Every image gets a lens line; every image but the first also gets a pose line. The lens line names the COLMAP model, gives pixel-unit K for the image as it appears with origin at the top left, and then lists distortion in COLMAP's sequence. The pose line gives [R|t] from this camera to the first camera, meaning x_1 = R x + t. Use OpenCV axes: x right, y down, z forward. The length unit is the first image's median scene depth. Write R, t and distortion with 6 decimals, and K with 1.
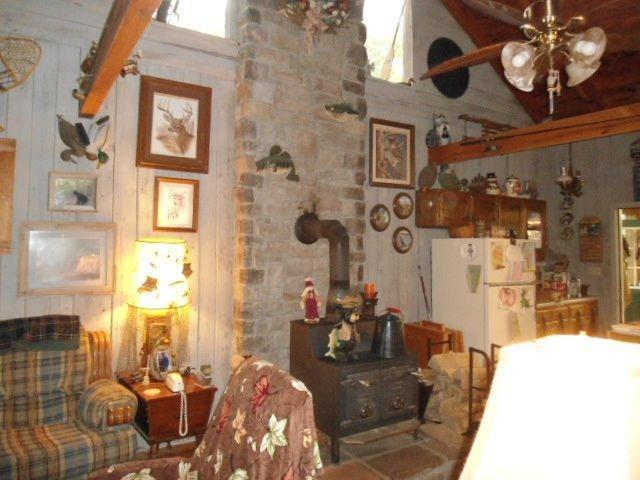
lens RADIAL K [[528.5, 0, 320.0], [0, 528.5, 240.0], [0, 0, 1]] dist [-0.003024, -0.005073]
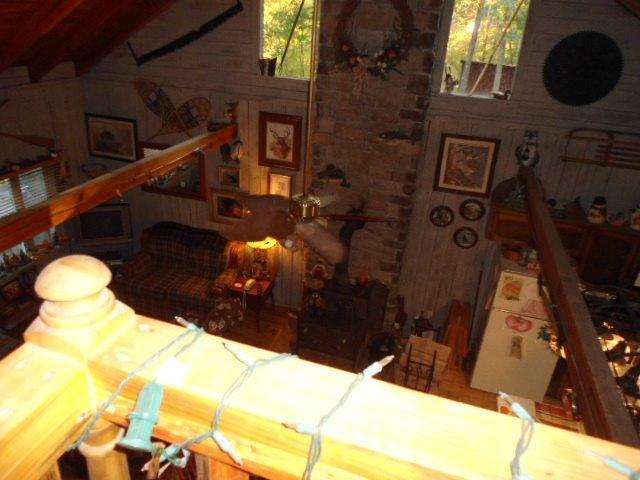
lens RADIAL K [[528.5, 0, 320.0], [0, 528.5, 240.0], [0, 0, 1]] dist [-0.003024, -0.005073]
pose [[0.579710, 0.383166, -0.719110, 0.982527], [-0.016806, 0.887971, 0.459592, -0.635539], [0.814649, -0.254345, 0.521205, 0.169167]]
